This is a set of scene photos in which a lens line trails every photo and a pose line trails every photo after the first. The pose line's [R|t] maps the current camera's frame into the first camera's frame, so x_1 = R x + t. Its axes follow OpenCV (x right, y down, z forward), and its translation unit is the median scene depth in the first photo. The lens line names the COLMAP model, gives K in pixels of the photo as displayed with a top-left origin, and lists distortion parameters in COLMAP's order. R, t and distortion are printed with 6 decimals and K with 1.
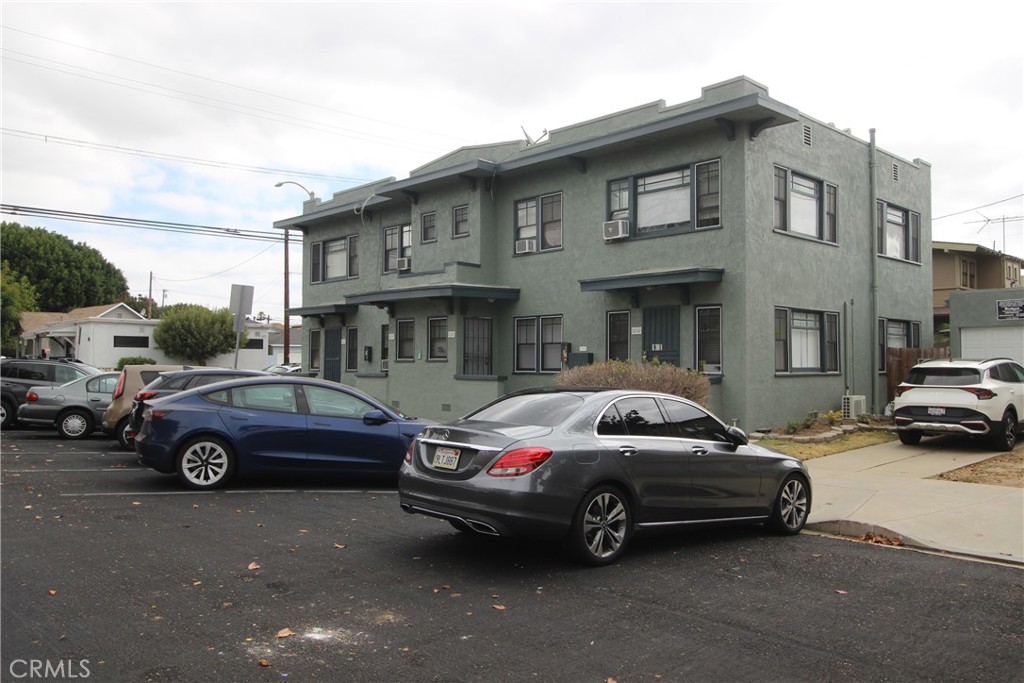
lens RADIAL K [[802.9, 0, 512.0], [0, 802.9, 341.5], [0, 0, 1]] dist [-0.007470, -0.002879]
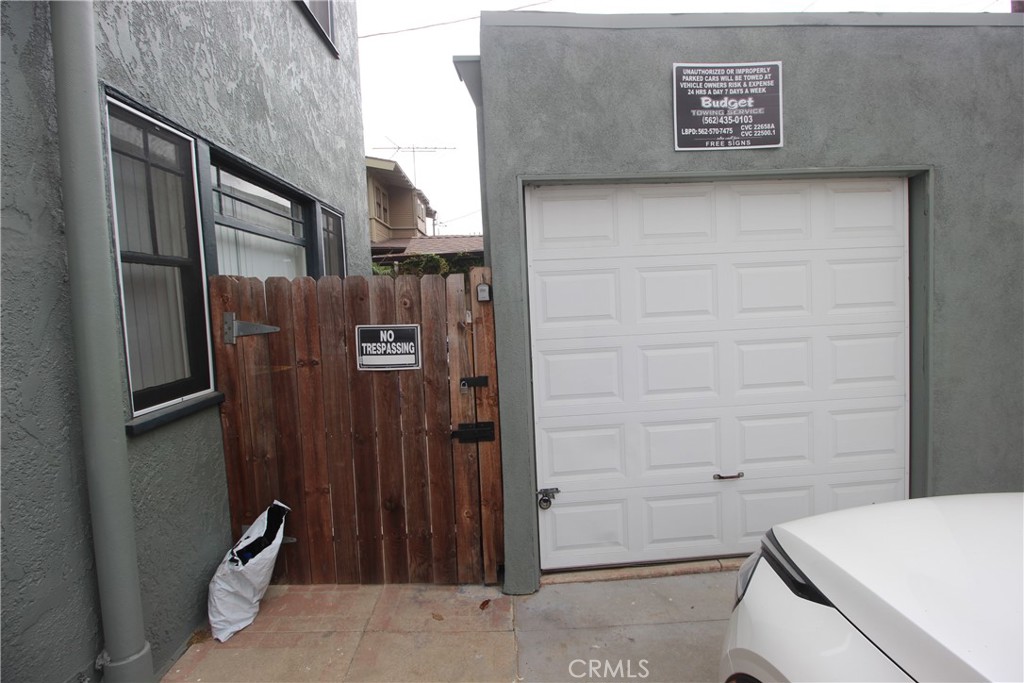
lens RADIAL K [[476.2, 0, 512.0], [0, 476.2, 341.5], [0, 0, 1]] dist [0.000492, 0.000071]
pose [[0.664606, -0.082775, 0.742595, 0.283212], [0.011837, 0.994886, 0.100304, 0.008414], [-0.747100, -0.057872, 0.662187, 0.569234]]
